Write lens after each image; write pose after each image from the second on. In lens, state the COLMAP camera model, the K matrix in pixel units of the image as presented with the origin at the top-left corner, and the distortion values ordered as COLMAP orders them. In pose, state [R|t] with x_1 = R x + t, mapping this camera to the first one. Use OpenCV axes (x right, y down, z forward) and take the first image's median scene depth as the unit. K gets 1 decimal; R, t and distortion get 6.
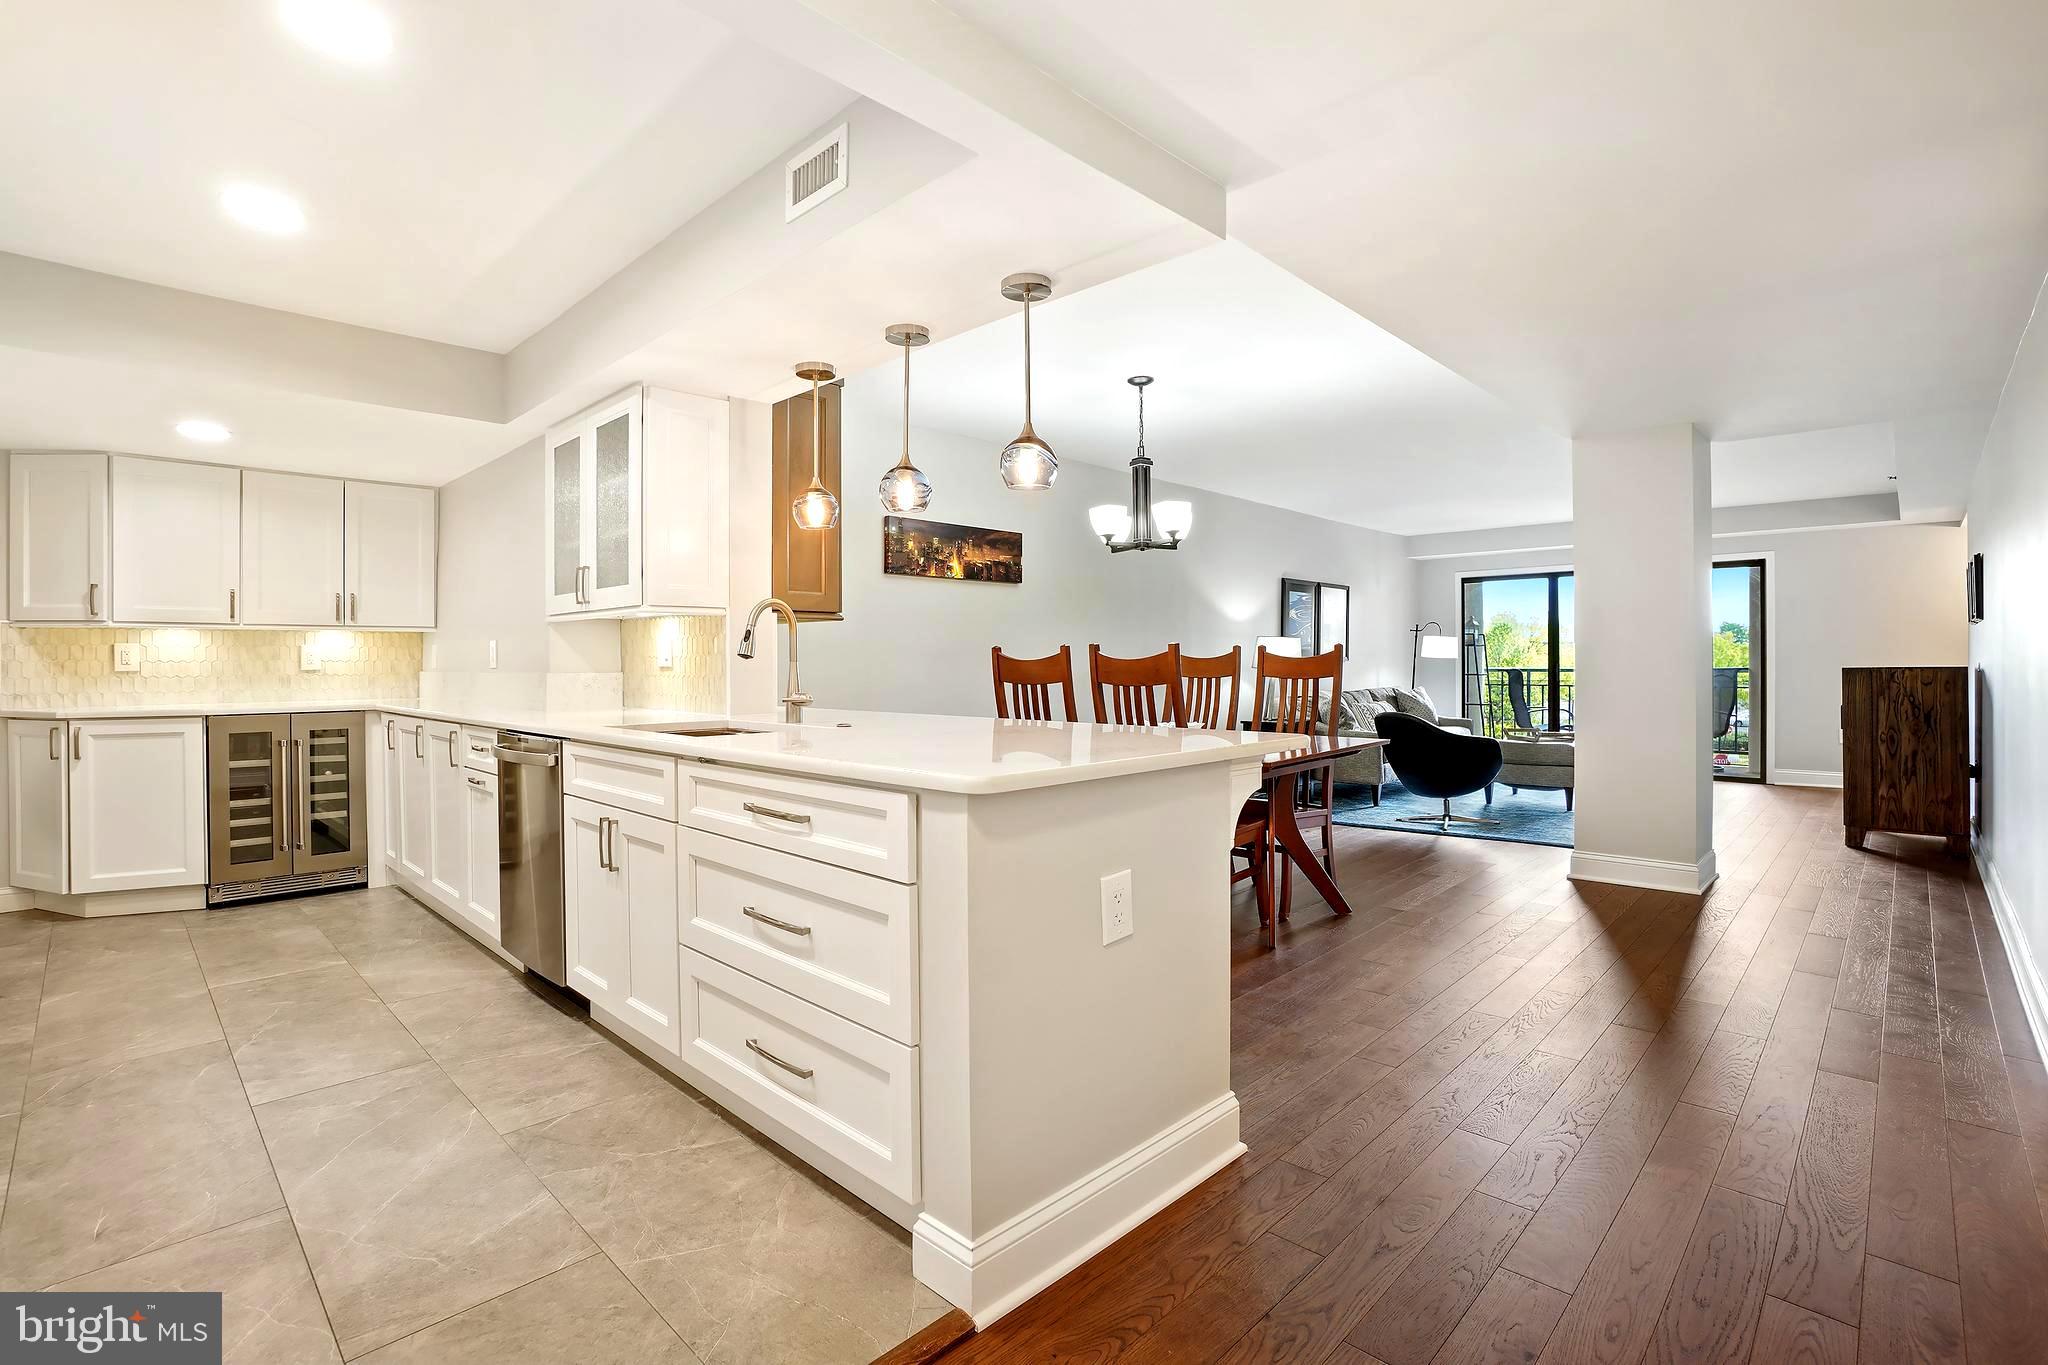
lens RADIAL K [[943.9, 0, 1031.7], [0, 943.9, 662.8], [0, 0, 1]] dist [-0.057808, 0.021891]
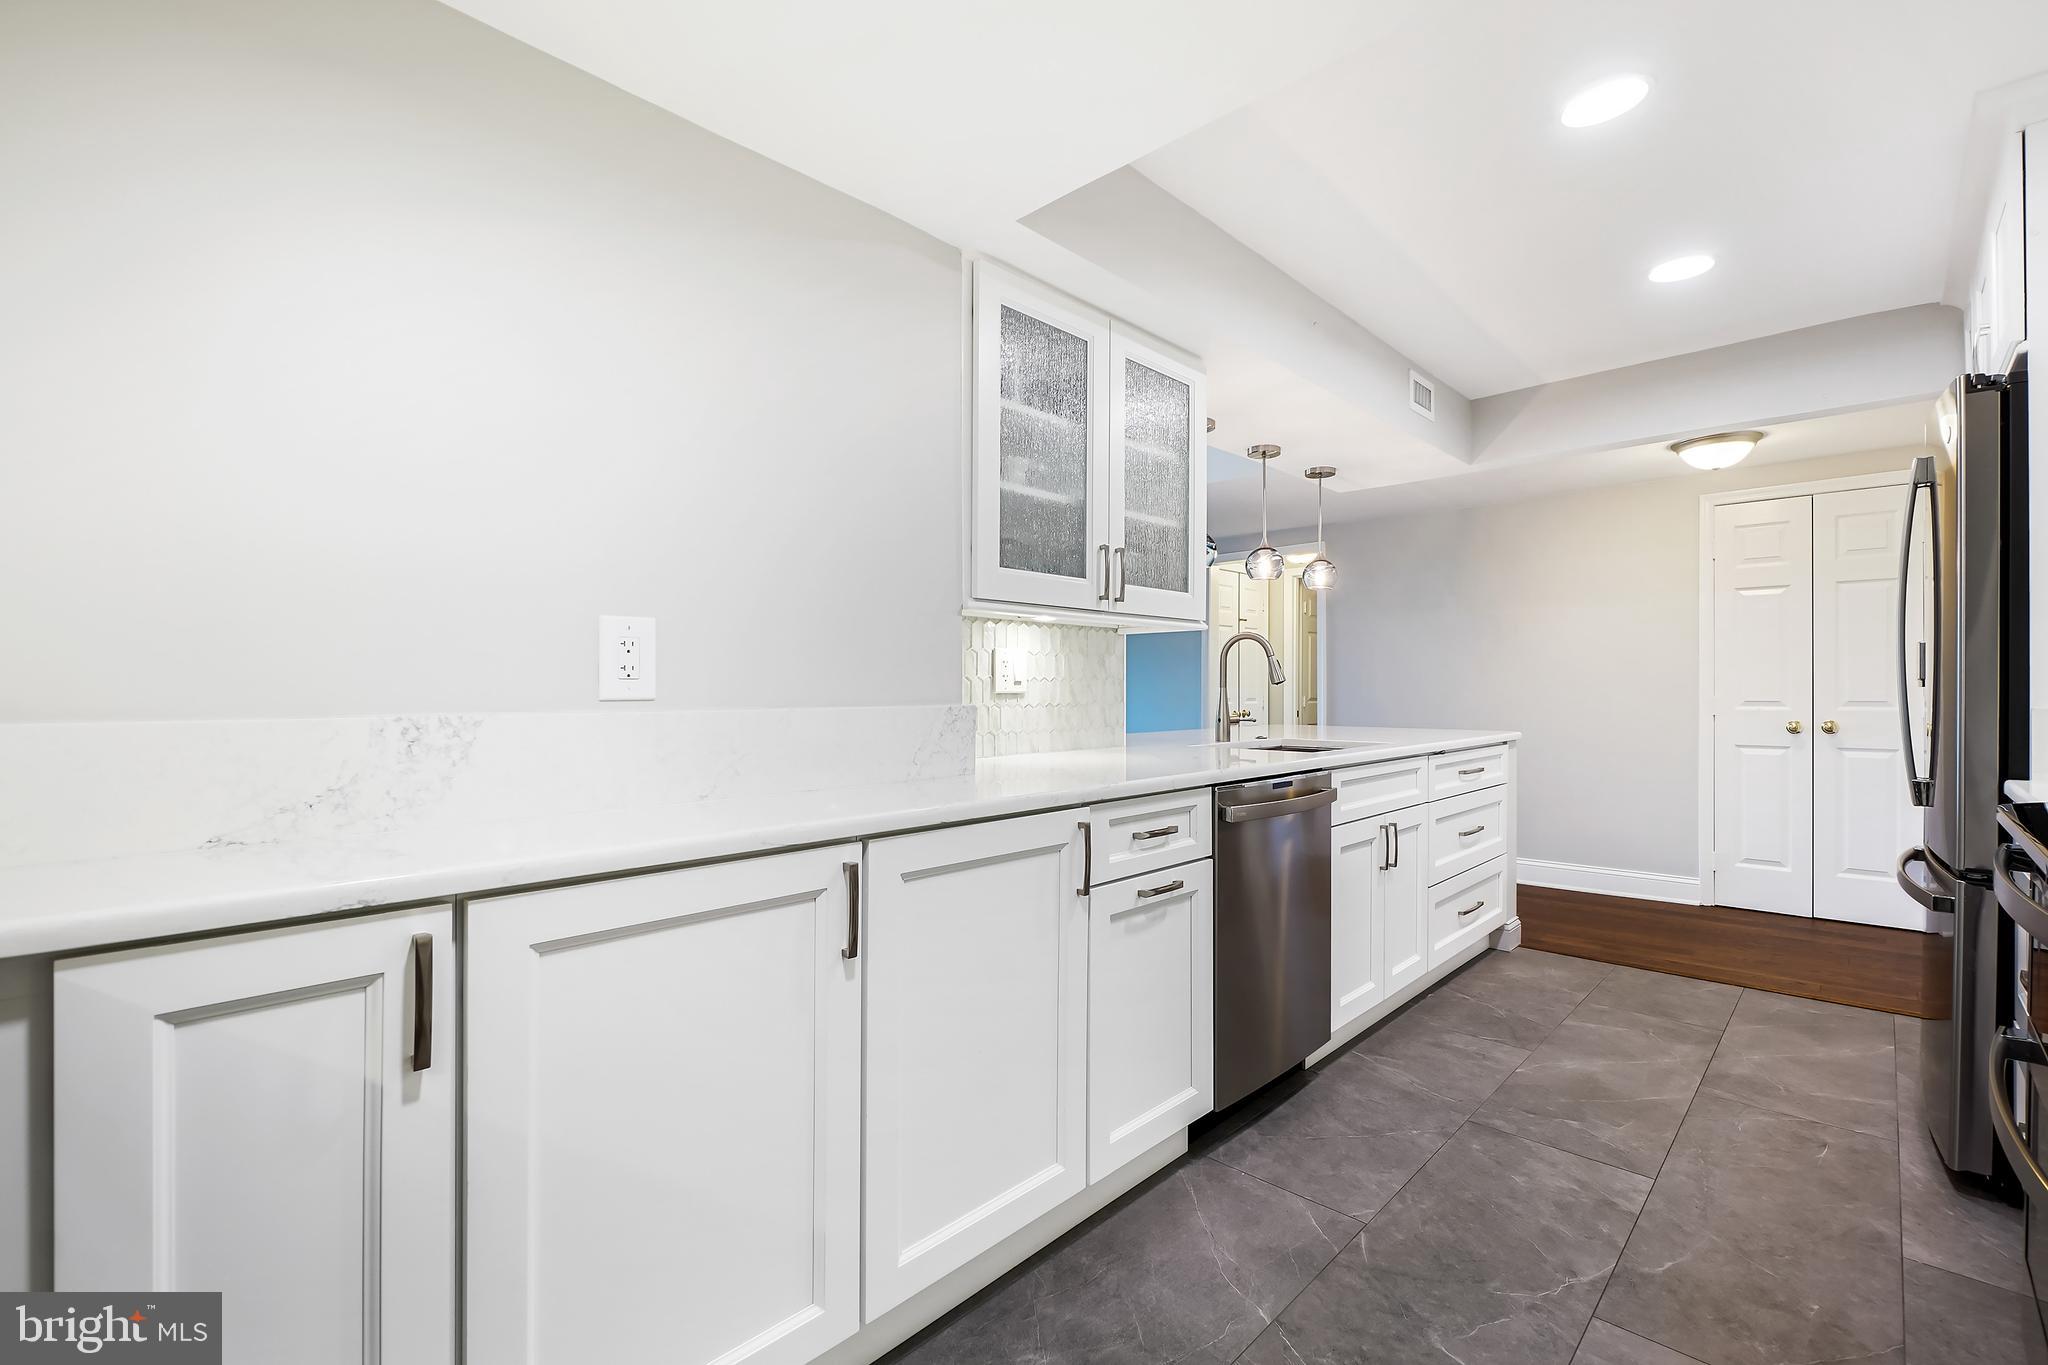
lens RADIAL K [[896.1, 0, 1033.4], [0, 896.1, 691.1], [0, 0, 1]] dist [-0.000927, -0.001315]
pose [[-0.010070, 0.002512, 0.999946, -0.893790], [0.001981, 0.999995, -0.002492, 0.002902], [-0.999947, 0.001956, -0.010075, 0.834723]]
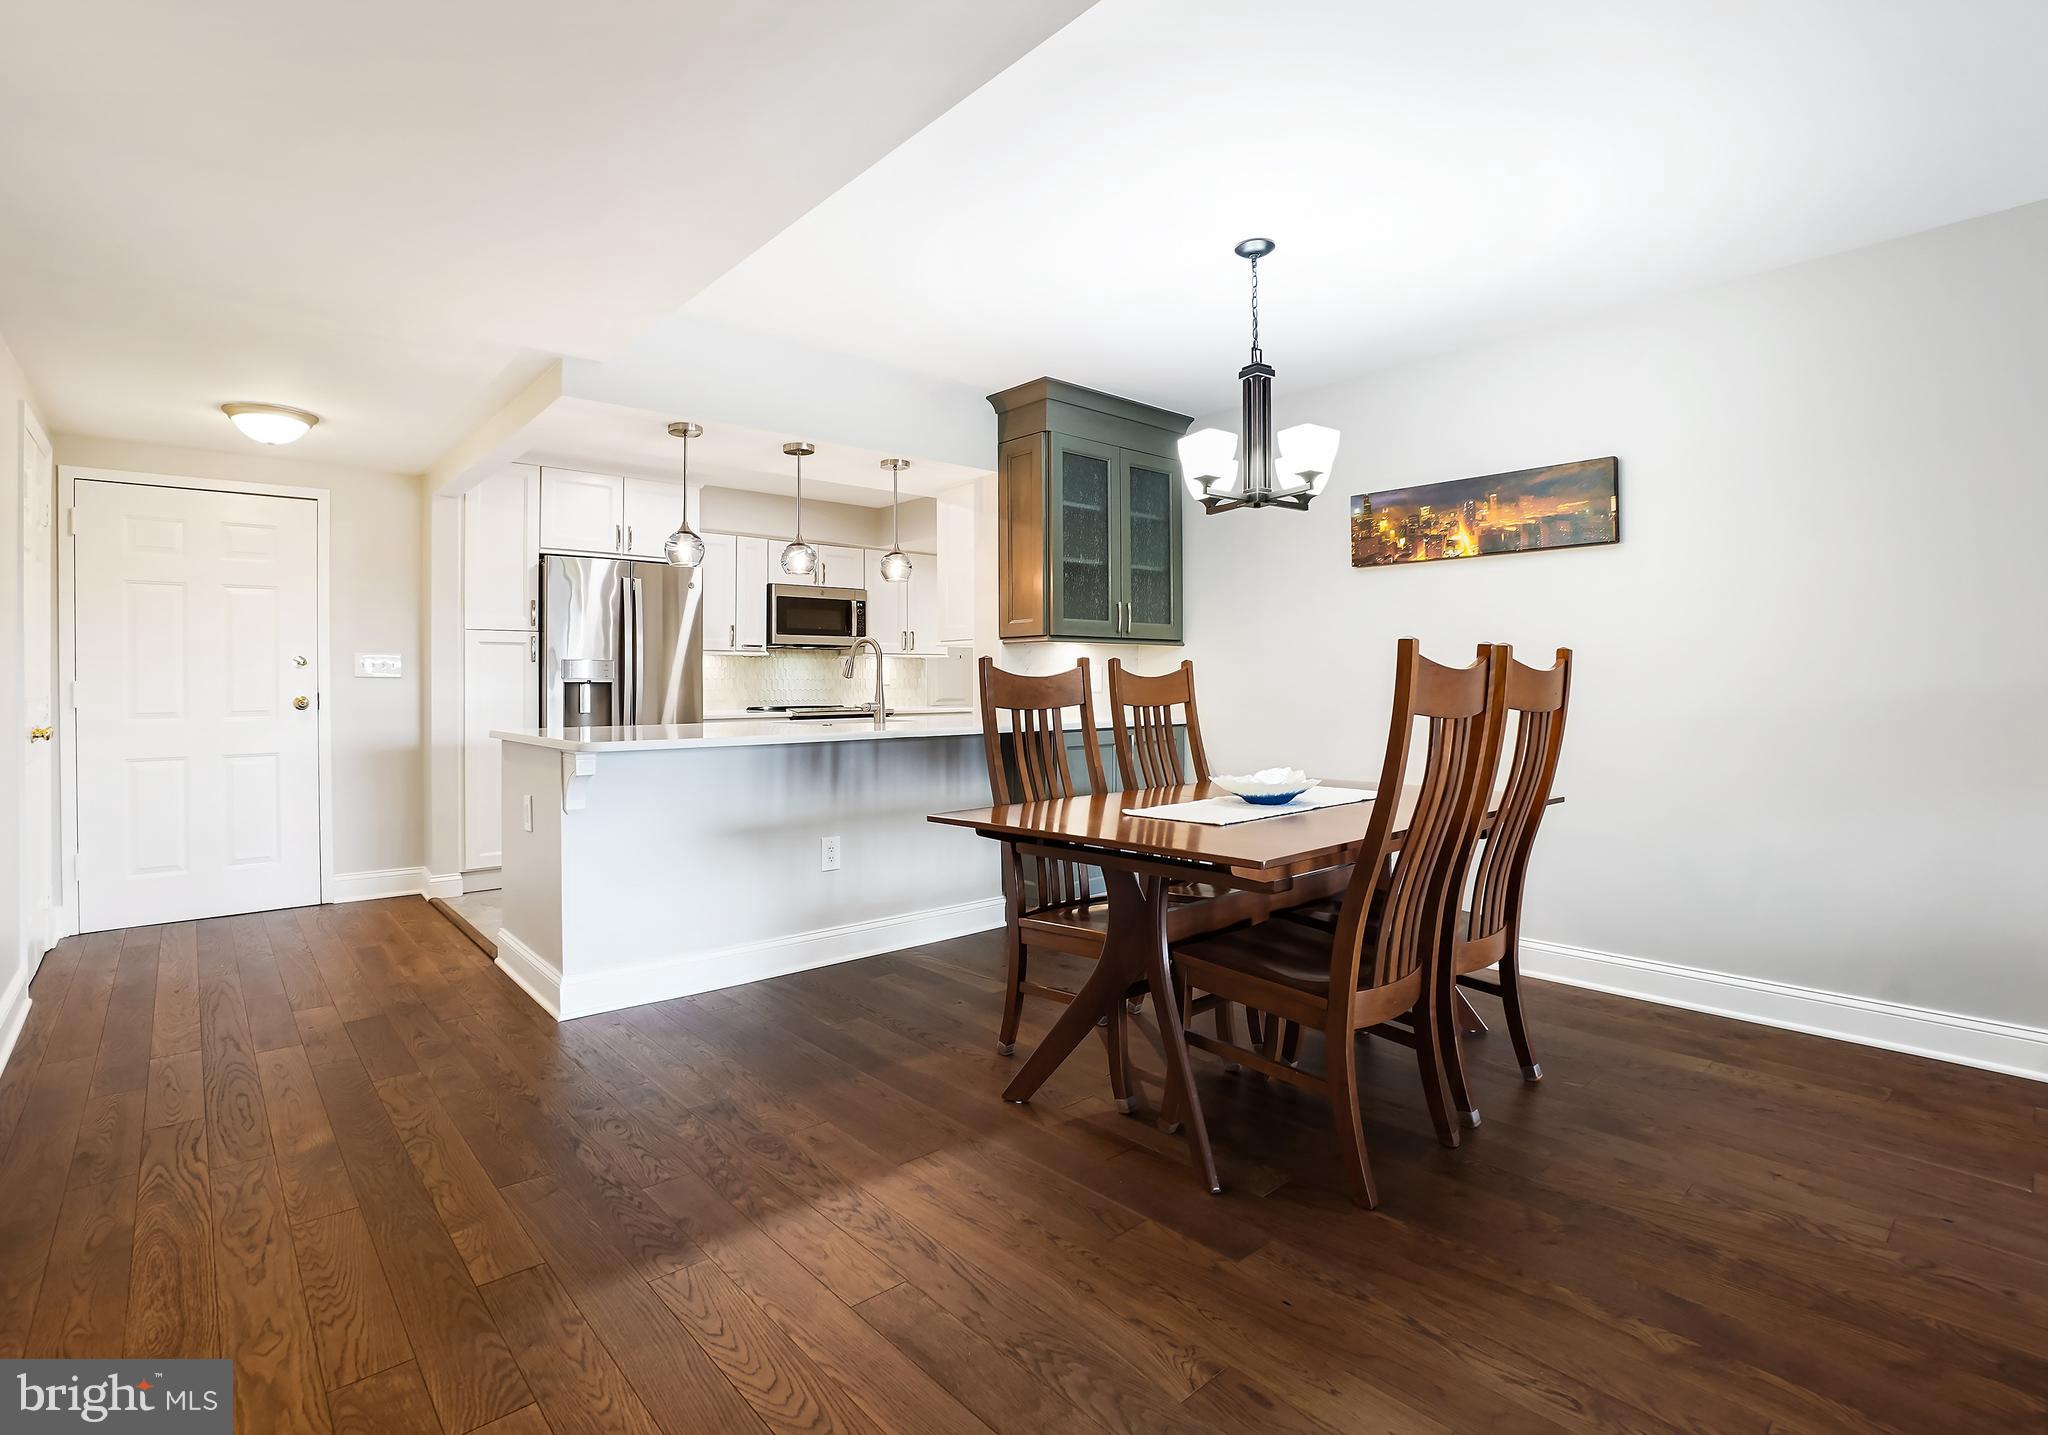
lens RADIAL K [[966.9, 0, 987.6], [0, 966.9, 679.5], [0, 0, 1]] dist [-0.075533, 0.025915]
pose [[-0.093040, 0.002681, -0.995659, 0.791767], [0.004857, 0.999986, 0.002238, -0.002997], [0.995651, -0.004628, -0.093051, 0.875699]]
